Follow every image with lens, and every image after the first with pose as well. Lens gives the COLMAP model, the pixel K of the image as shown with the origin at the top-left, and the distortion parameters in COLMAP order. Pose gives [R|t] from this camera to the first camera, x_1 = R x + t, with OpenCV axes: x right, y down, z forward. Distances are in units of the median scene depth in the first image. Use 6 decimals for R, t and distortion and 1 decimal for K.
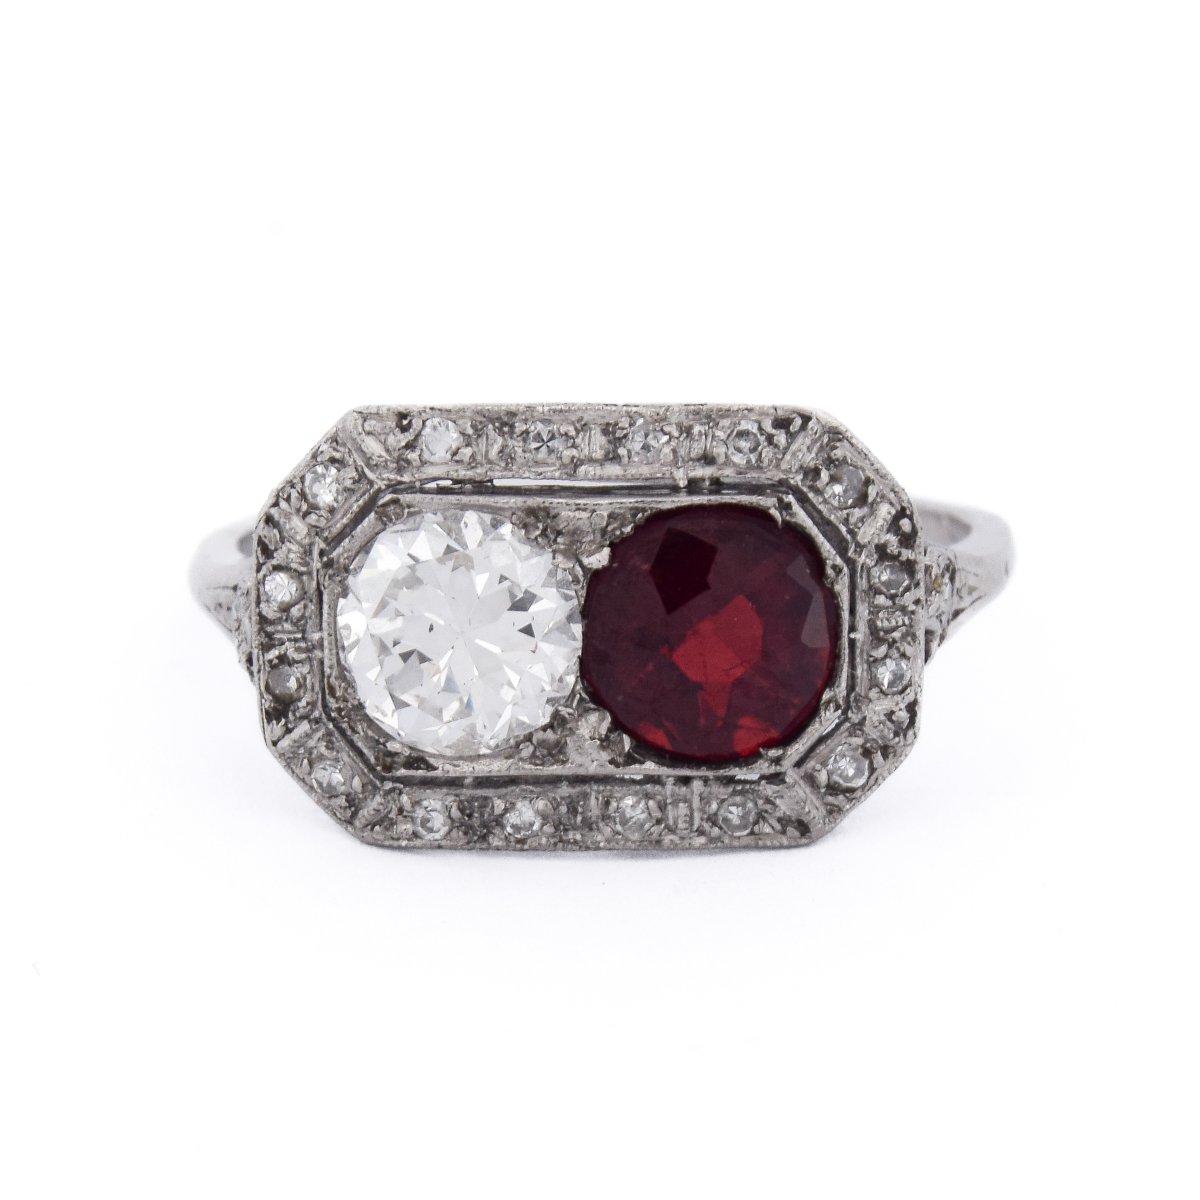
lens RADIAL K [[6489.0, 0, 600.0], [0, 6489.0, 600.0], [0, 0, 1]] dist [-0.217100, -8.389714]
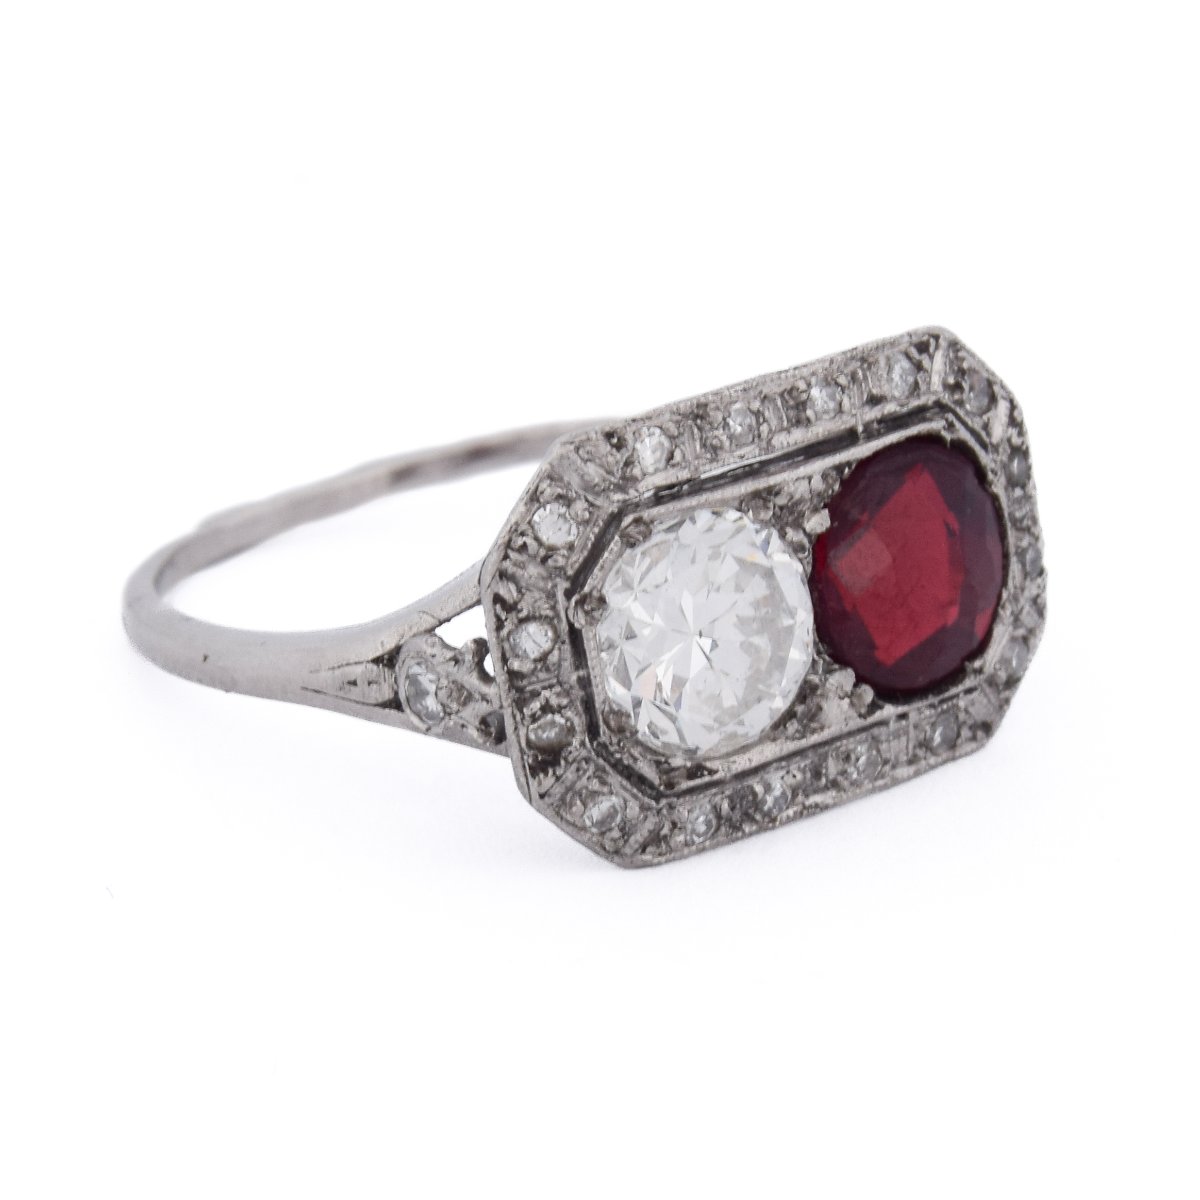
lens RADIAL K [[6489.0, 0, 600.0], [0, 6489.0, 600.0], [0, 0, 1]] dist [-0.217100, -8.389714]
pose [[0.791875, -0.264642, 0.550363, -0.577279], [0.240348, 0.963548, 0.117504, -0.119786], [-0.561398, 0.039230, 0.826616, 0.190027]]
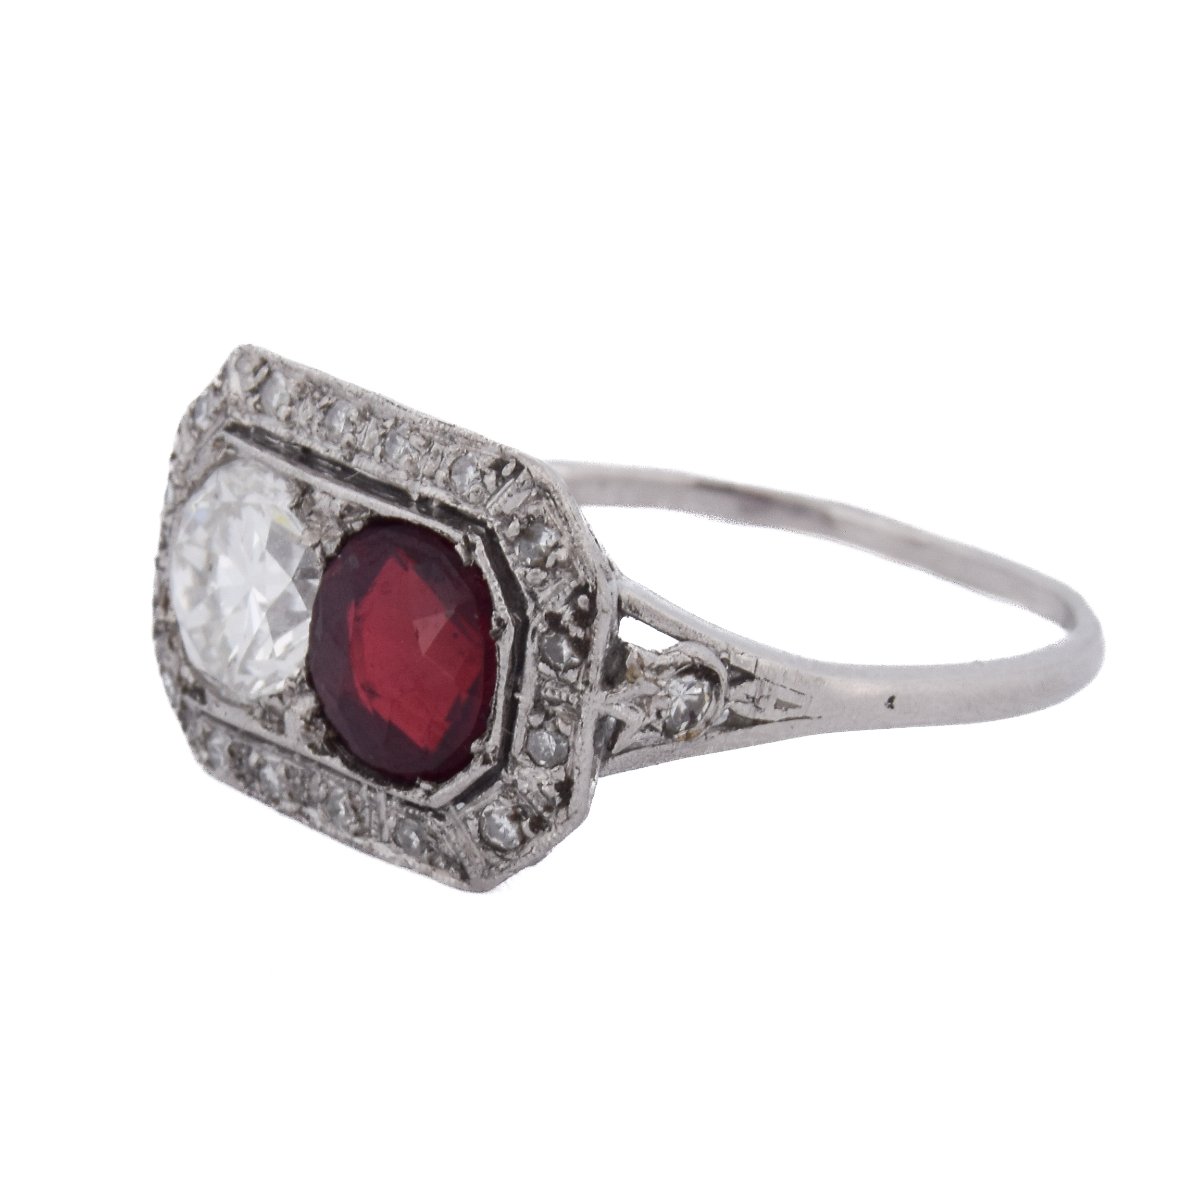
lens RADIAL K [[6489.0, 0, 600.0], [0, 6489.0, 600.0], [0, 0, 1]] dist [-0.217100, -8.389714]
pose [[0.689117, 0.274418, -0.670680, 0.696266], [-0.252772, 0.958420, 0.132430, -0.140300], [0.679134, 0.078270, 0.729829, 0.296332]]
